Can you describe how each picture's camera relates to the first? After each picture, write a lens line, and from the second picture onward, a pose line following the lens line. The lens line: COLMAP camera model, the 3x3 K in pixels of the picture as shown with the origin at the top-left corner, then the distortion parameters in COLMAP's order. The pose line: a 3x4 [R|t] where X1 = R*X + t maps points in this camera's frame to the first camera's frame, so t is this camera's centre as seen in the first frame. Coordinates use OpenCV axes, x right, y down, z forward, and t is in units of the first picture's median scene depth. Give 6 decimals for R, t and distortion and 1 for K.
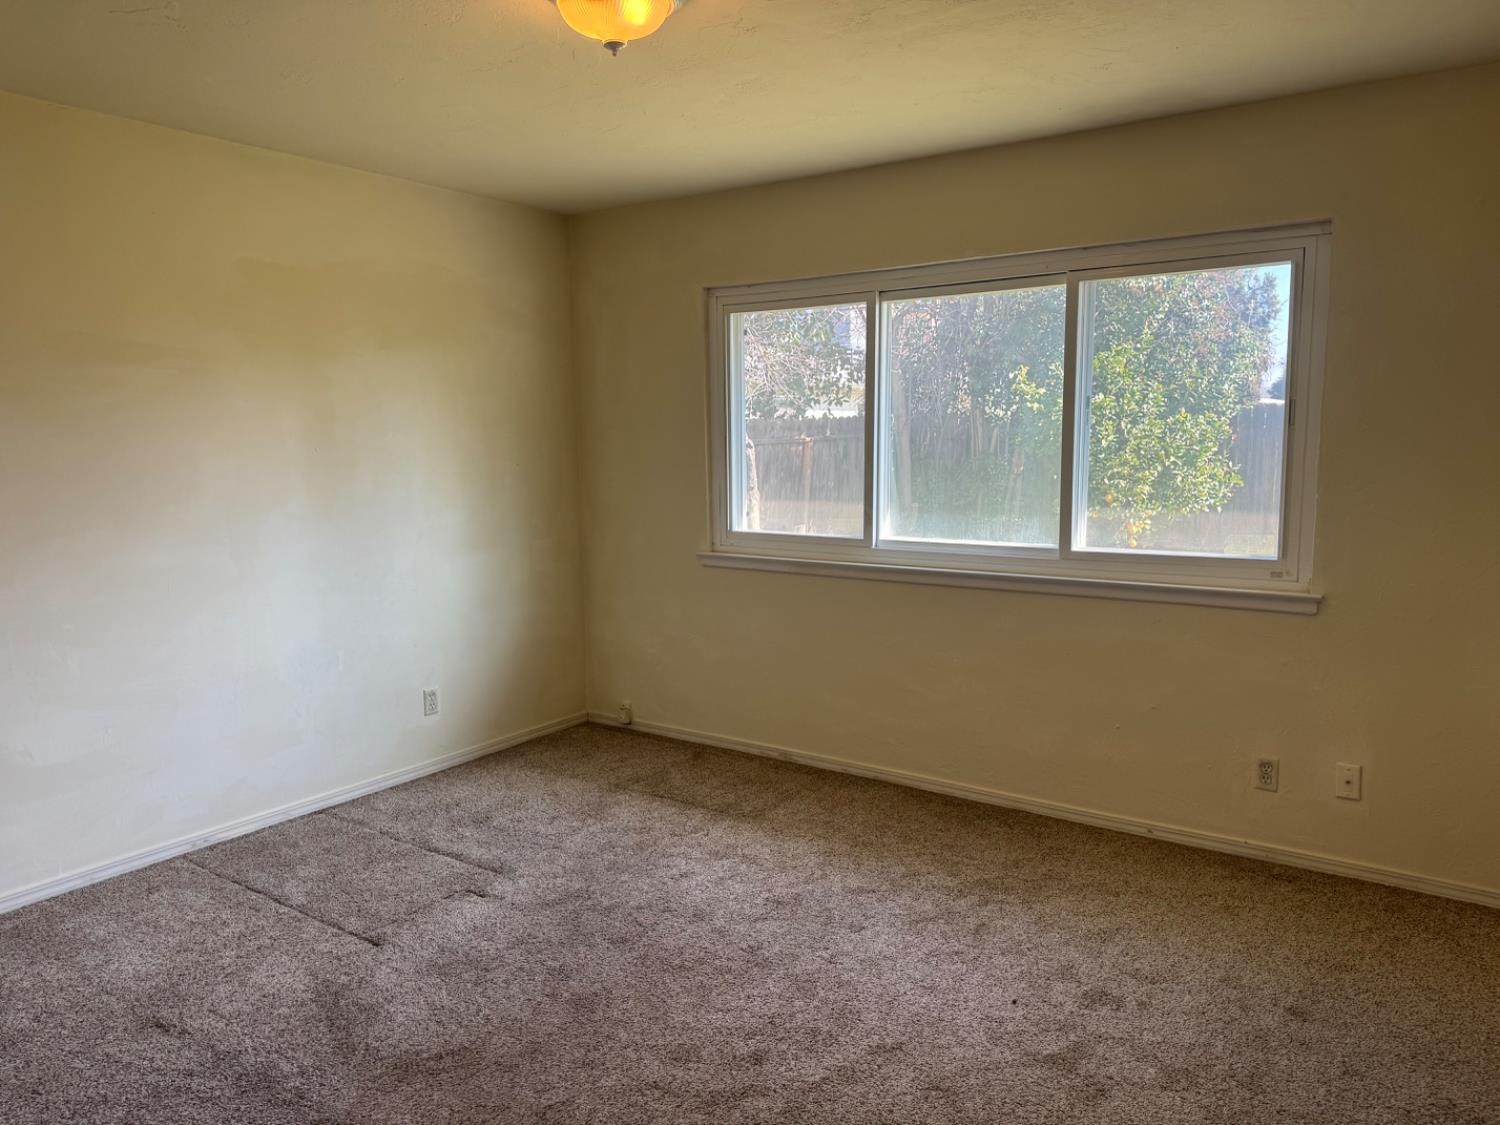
lens RADIAL K [[1048.4, 0, 752.1], [0, 1048.4, 561.7], [0, 0, 1]] dist [0.003001, 0.000151]
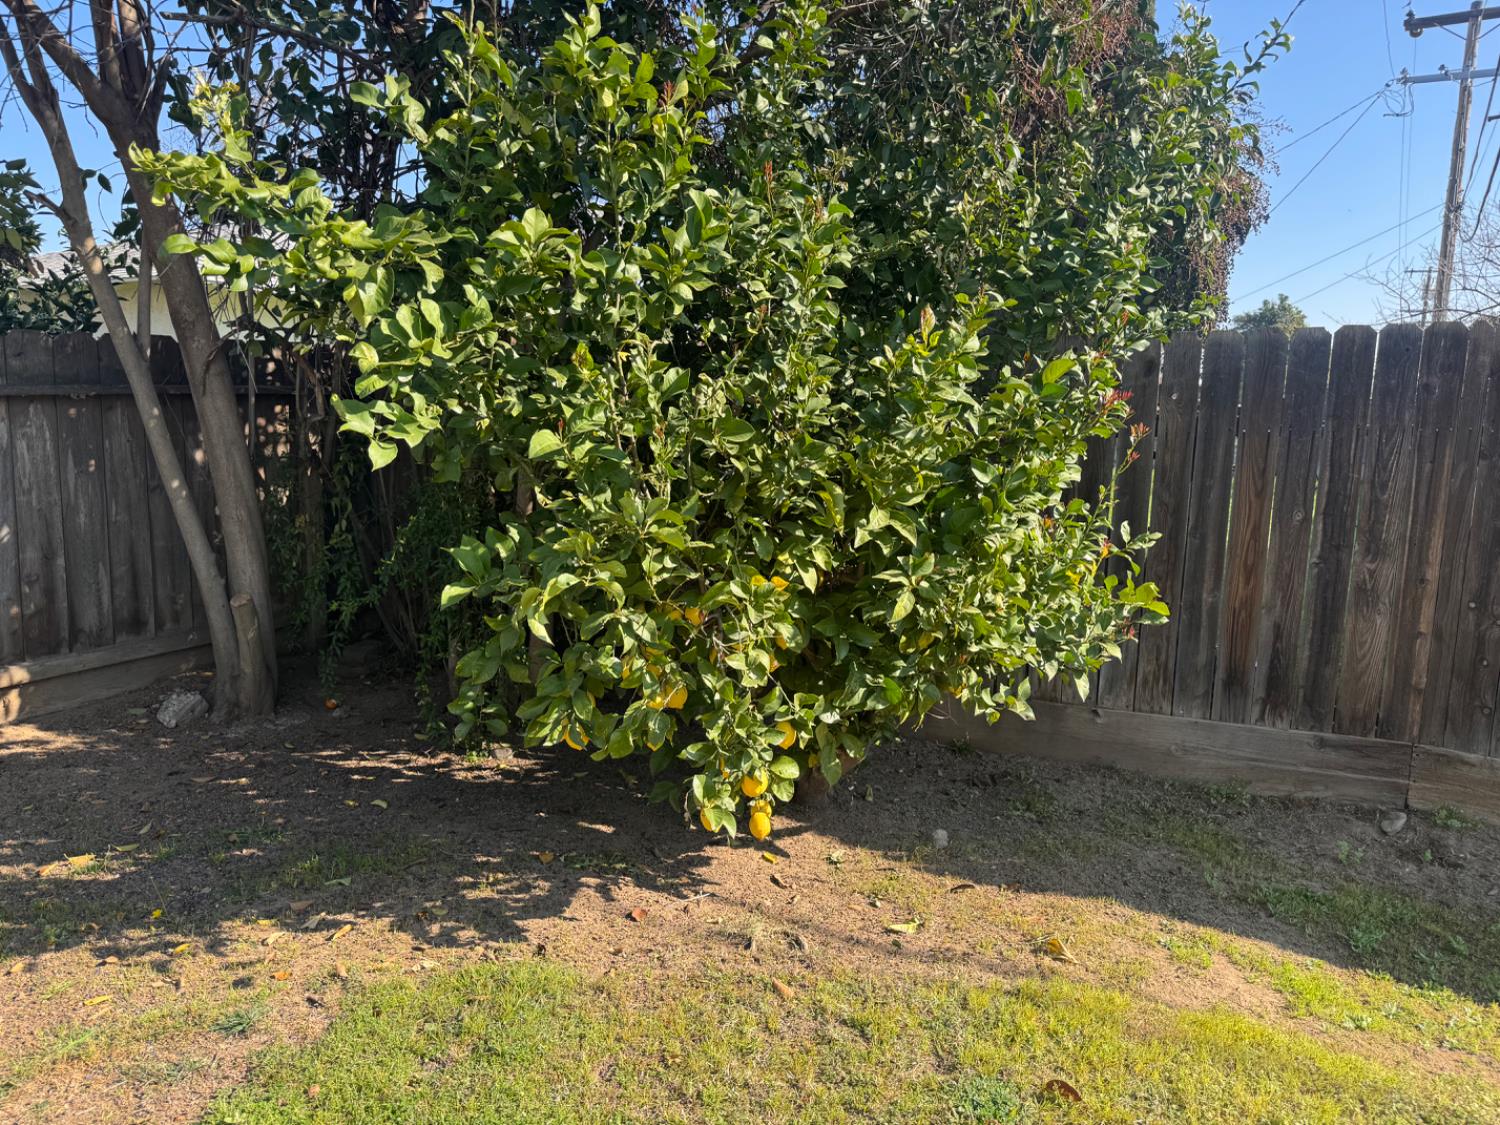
lens RADIAL K [[1048.4, 0, 747.6], [0, 1048.4, 564.0], [0, 0, 1]] dist [0.003001, 0.000151]
pose [[0.998475, 0.024792, 0.049316, 0.356292], [-0.025875, 0.999435, 0.021442, -0.091531], [-0.048757, -0.022685, 0.998553, 0.756313]]
